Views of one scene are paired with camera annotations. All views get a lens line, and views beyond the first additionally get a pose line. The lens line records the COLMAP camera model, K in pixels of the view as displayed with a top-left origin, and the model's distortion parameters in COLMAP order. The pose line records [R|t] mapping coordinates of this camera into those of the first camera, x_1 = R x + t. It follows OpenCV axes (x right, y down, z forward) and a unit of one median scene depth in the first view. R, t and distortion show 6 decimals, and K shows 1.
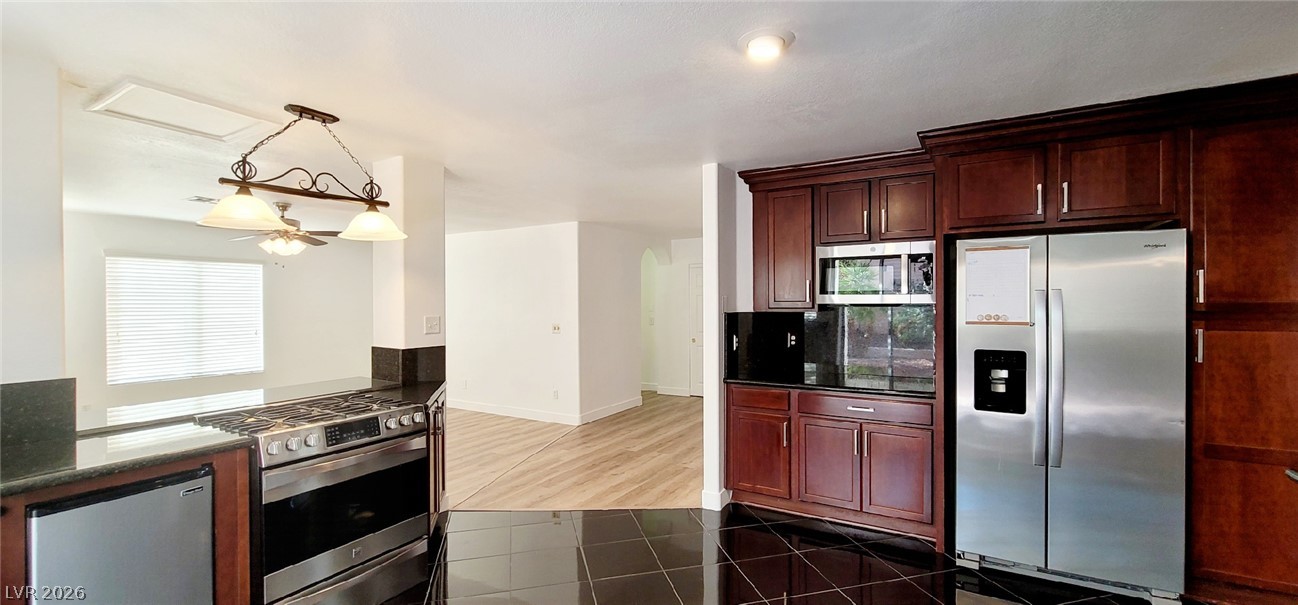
lens RADIAL K [[530.8, 0, 650.1], [0, 530.8, 306.5], [0, 0, 1]] dist [-0.008212, 0.000256]
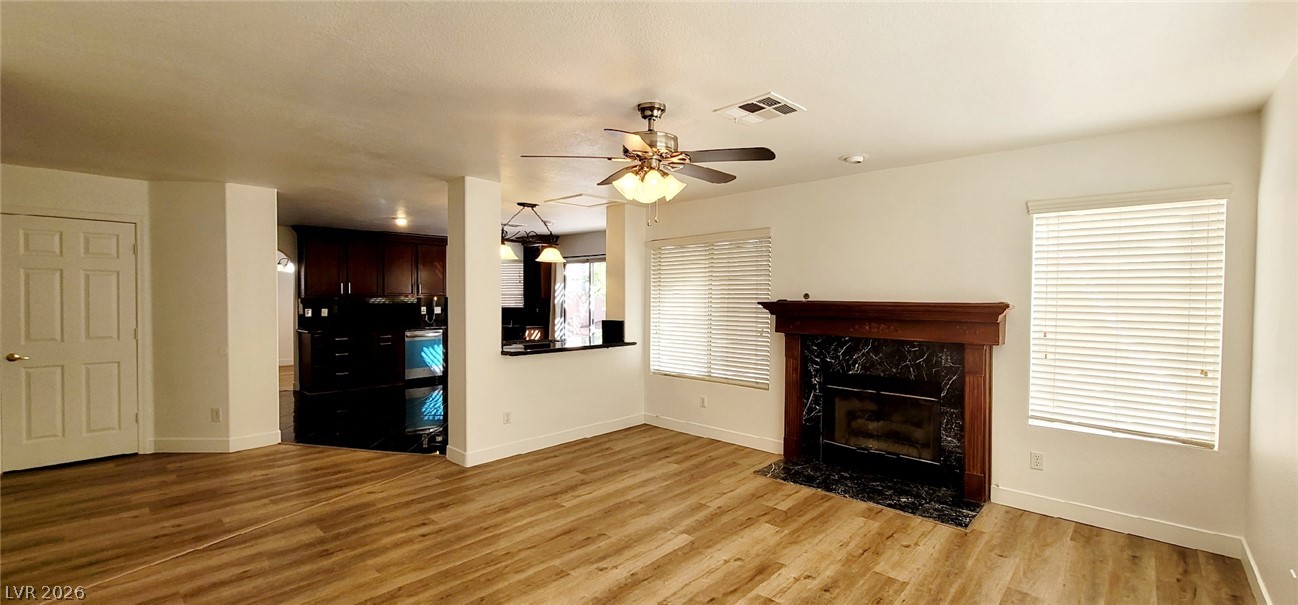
lens RADIAL K [[530.8, 0, 650.1], [0, 530.8, 306.5], [0, 0, 1]] dist [-0.008212, 0.000256]
pose [[-0.976850, -0.008056, 0.213772, -0.831641], [-0.002600, 0.999664, 0.025792, -0.004437], [-0.213908, 0.024639, -0.976543, 1.580033]]
